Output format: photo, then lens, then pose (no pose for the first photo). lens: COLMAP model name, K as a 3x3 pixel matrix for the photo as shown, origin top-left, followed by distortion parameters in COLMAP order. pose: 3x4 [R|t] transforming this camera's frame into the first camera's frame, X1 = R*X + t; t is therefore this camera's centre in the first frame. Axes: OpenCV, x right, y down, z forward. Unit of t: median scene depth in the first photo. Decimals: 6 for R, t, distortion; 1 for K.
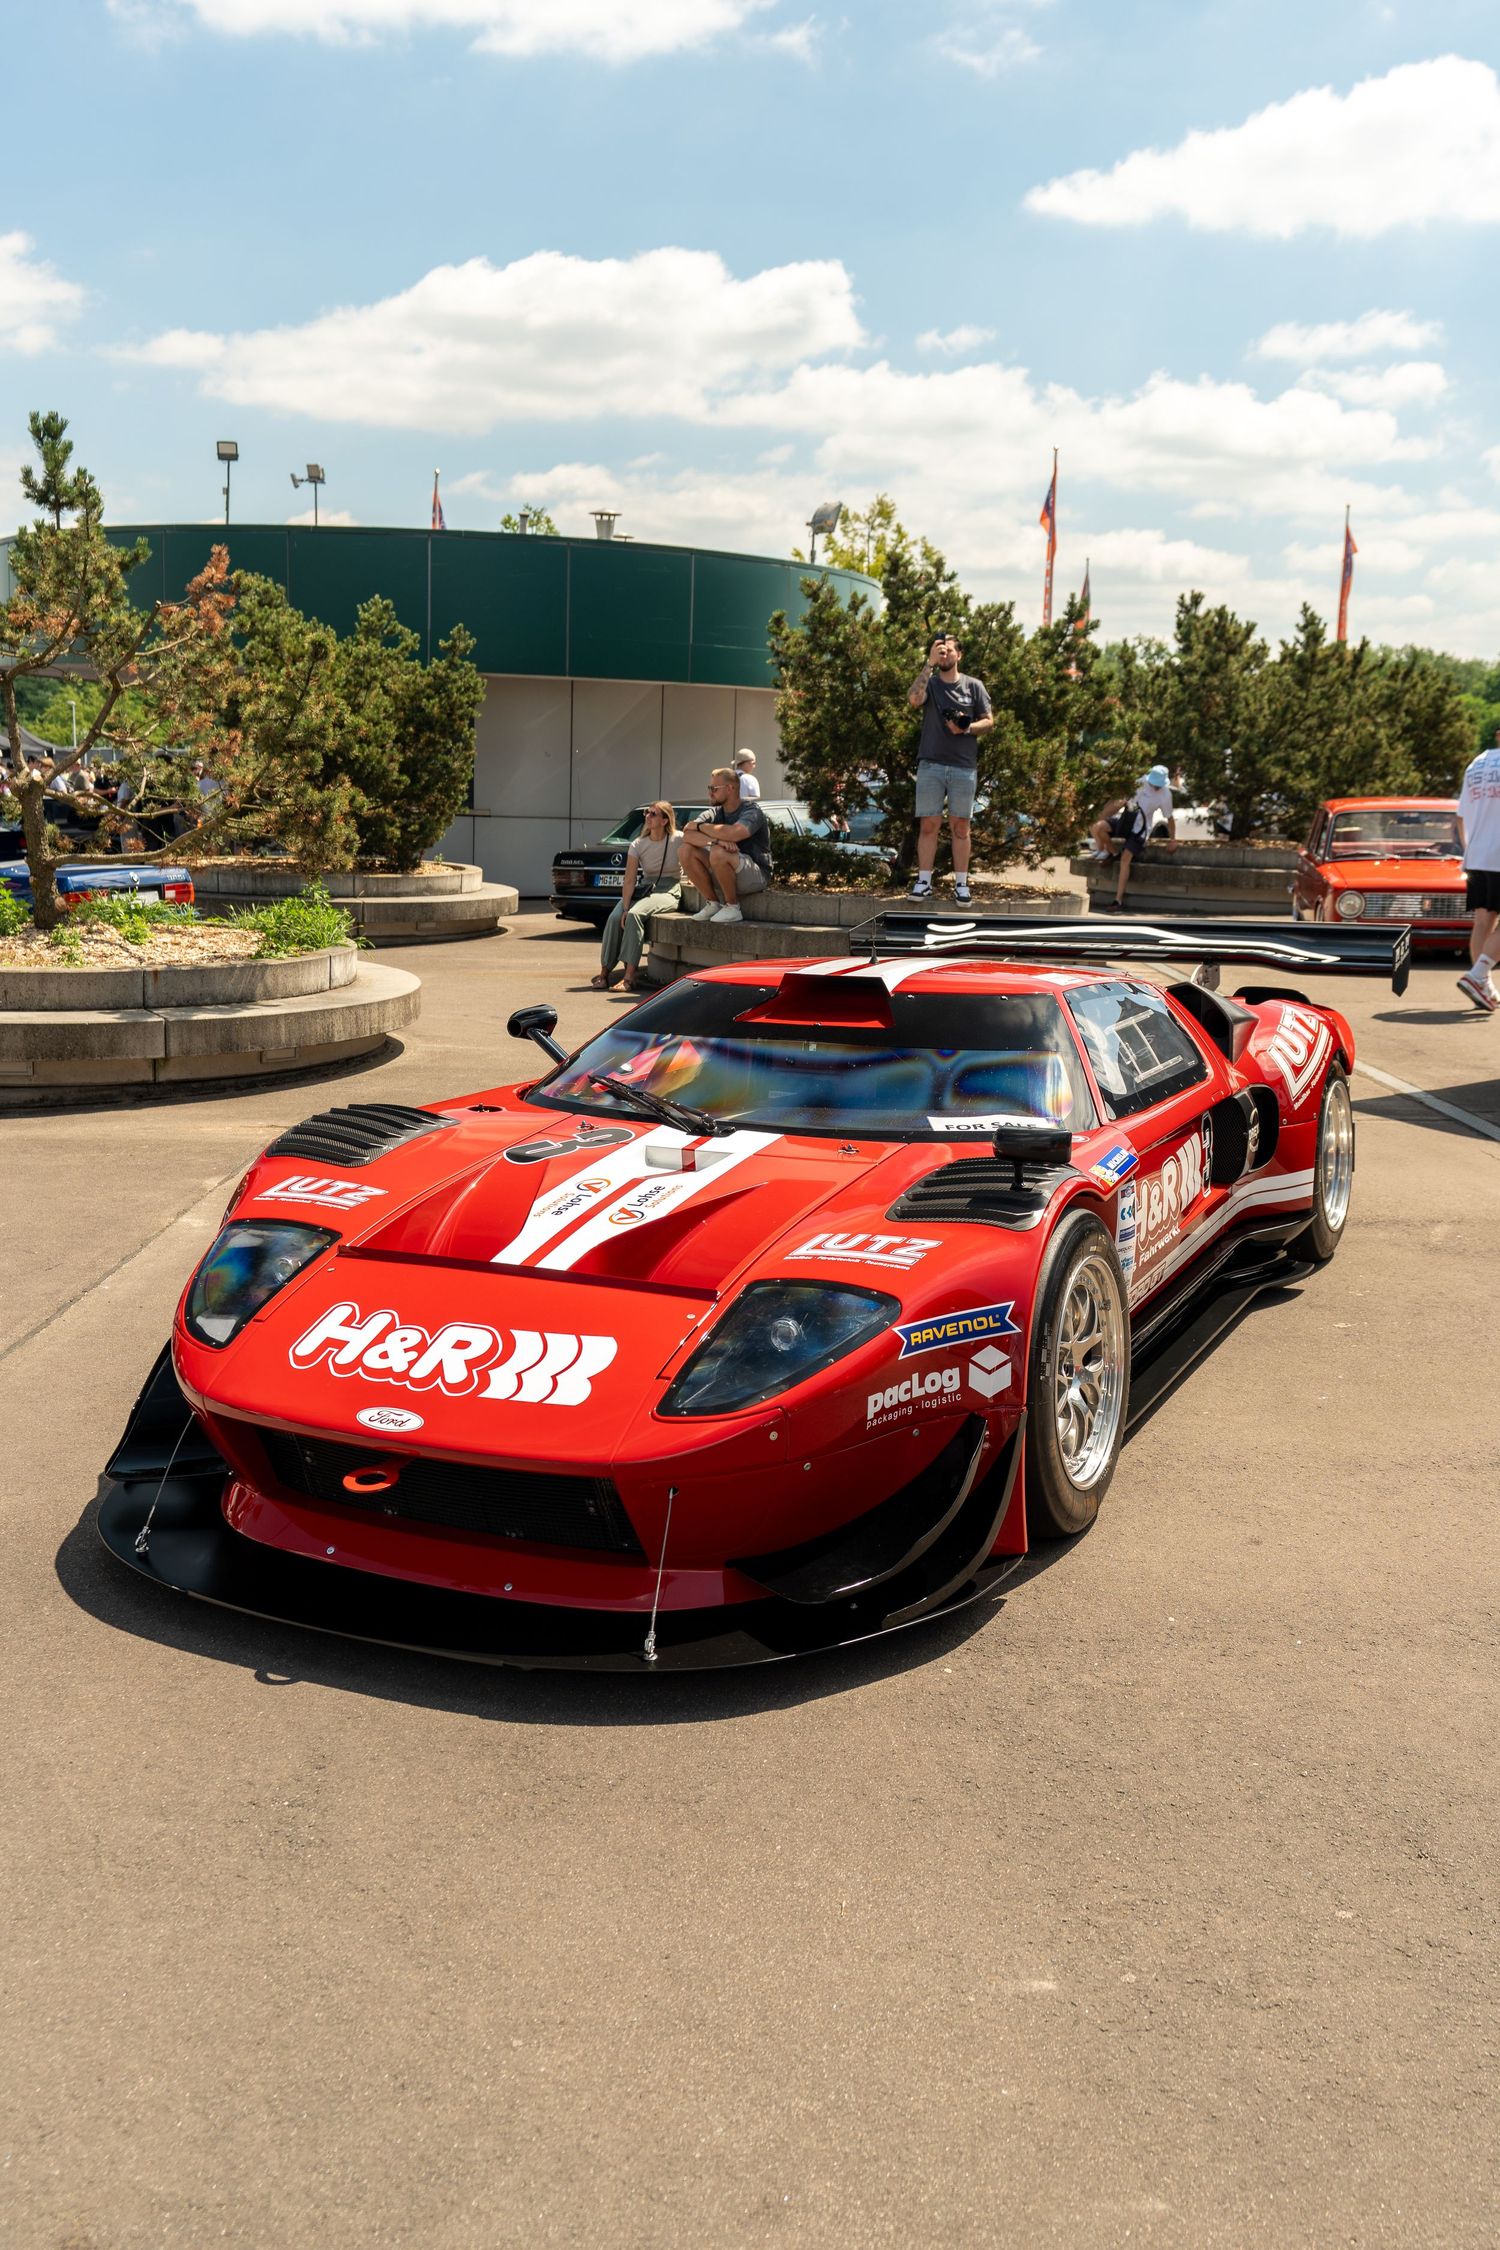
lens RADIAL K [[2055.5, 0, 750.0], [0, 2055.5, 1125.0], [0, 0, 1]] dist [0.013174, -0.002045]
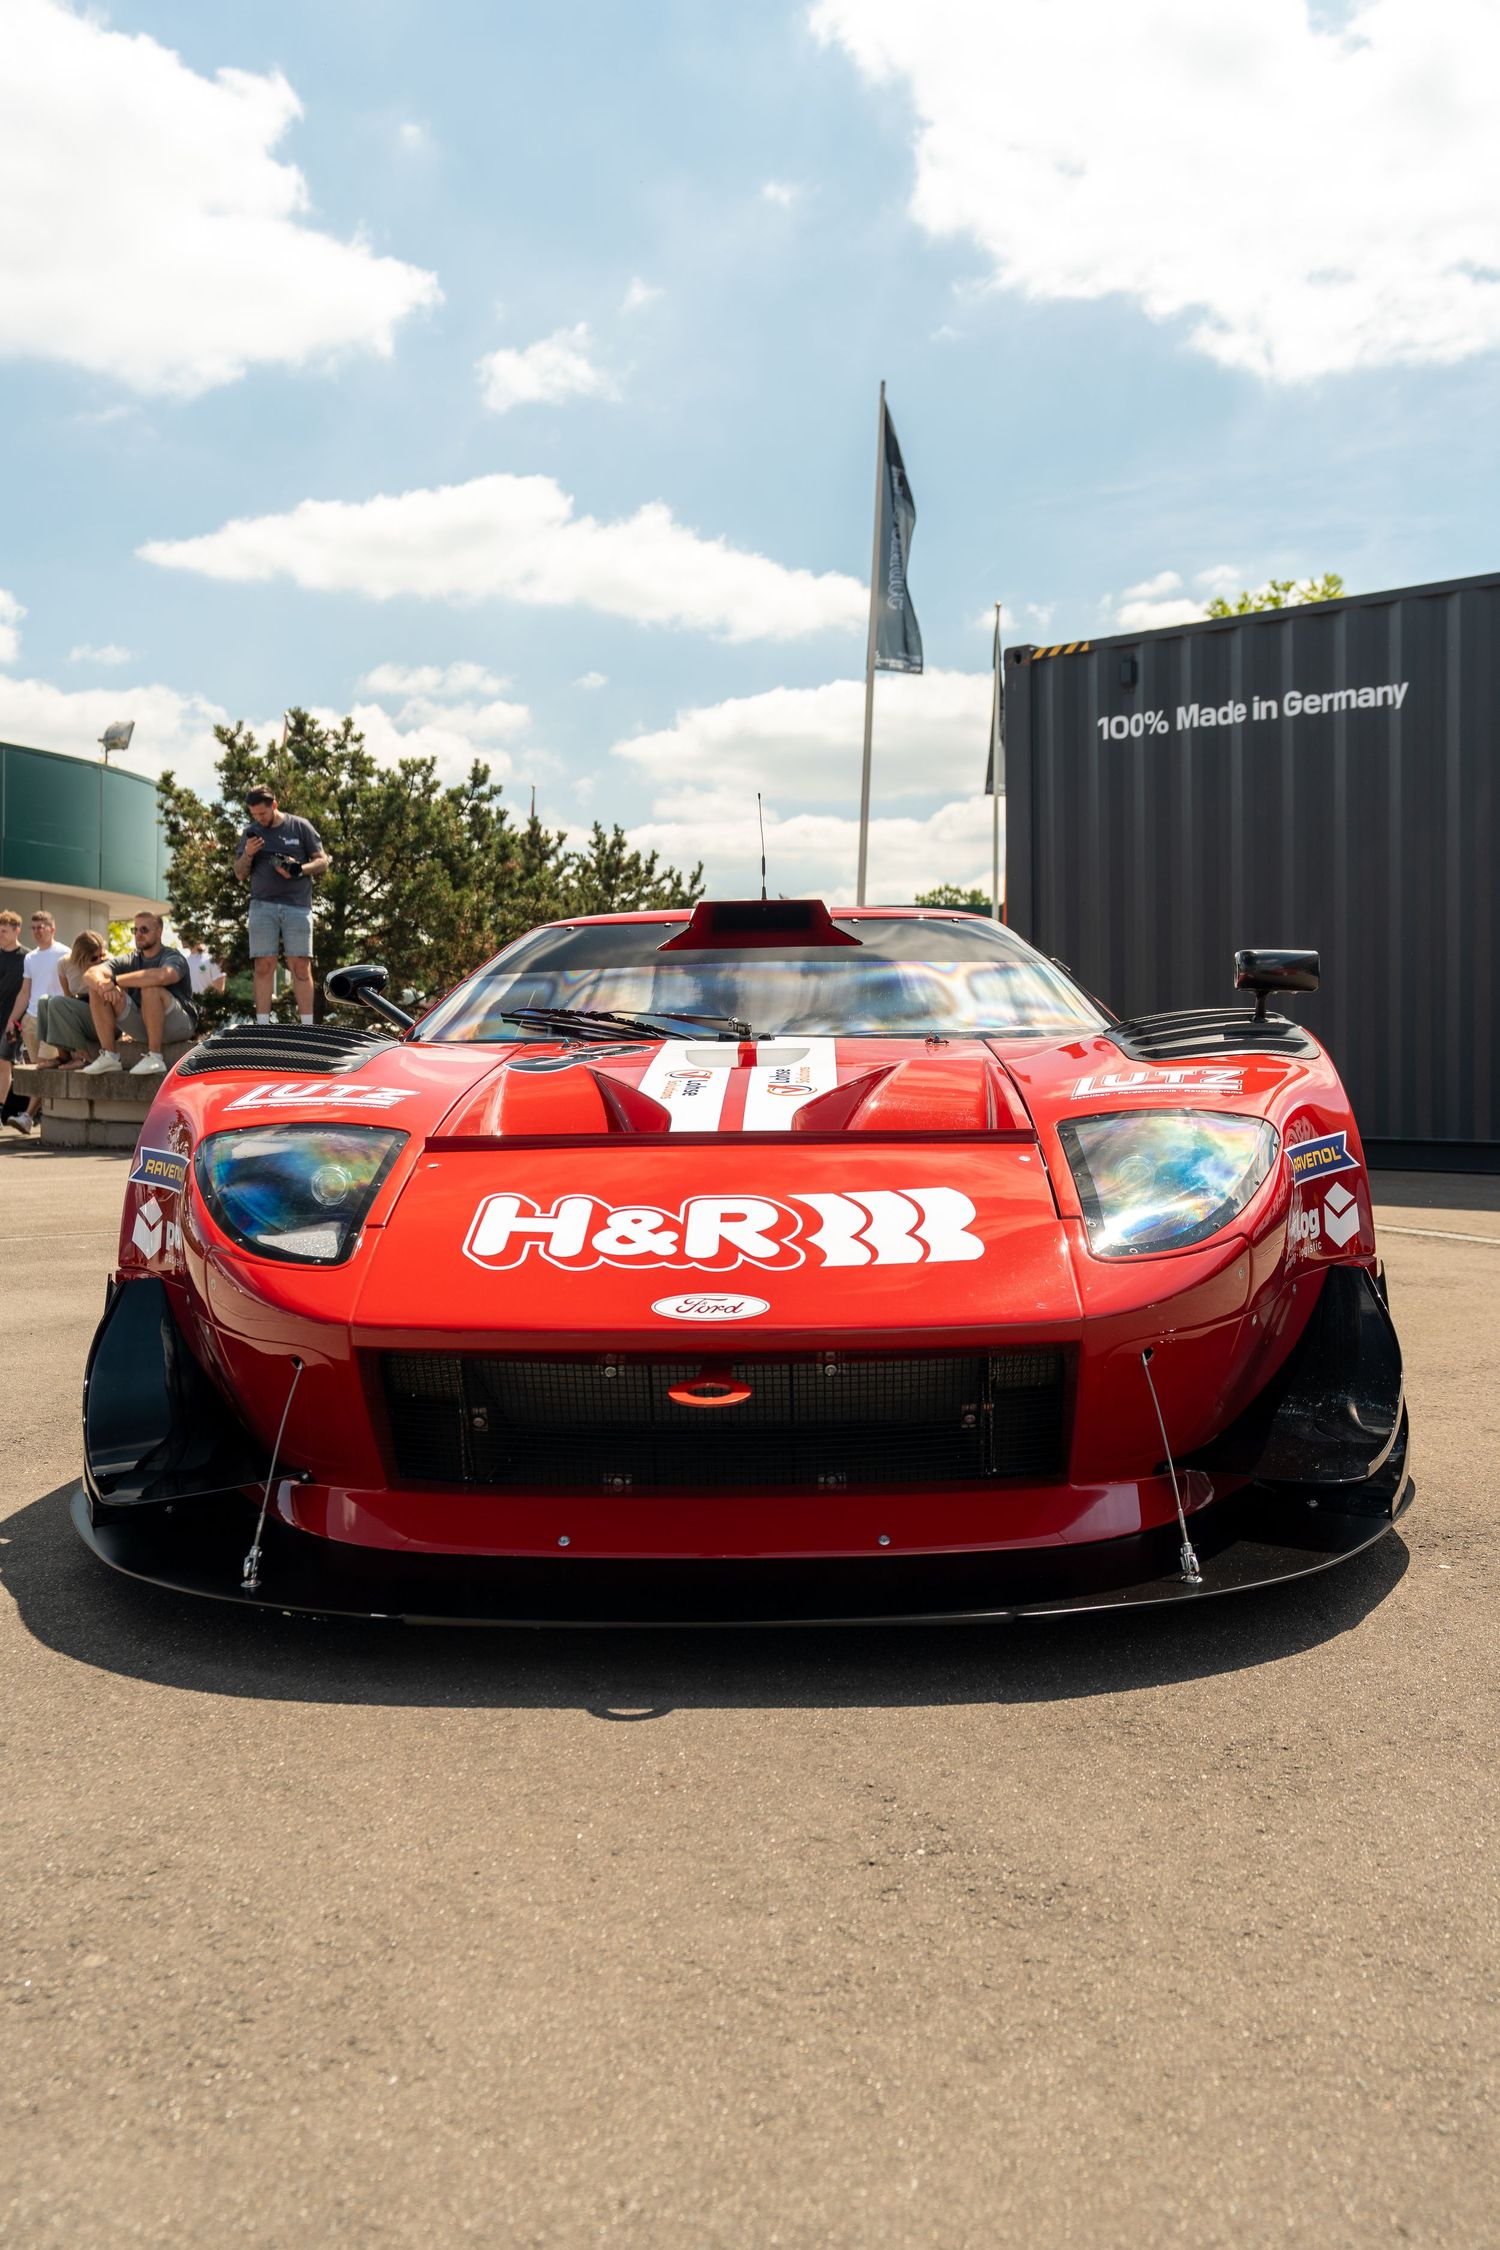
lens RADIAL K [[1863.2, 0, 750.0], [0, 1863.2, 1125.0], [0, 0, 1]] dist [0.008249, -0.001152]
pose [[0.911803, -0.028803, 0.409617, -0.252322], [0.080921, 0.990579, -0.110477, 0.093670], [-0.402576, 0.133880, 0.905543, 0.267152]]
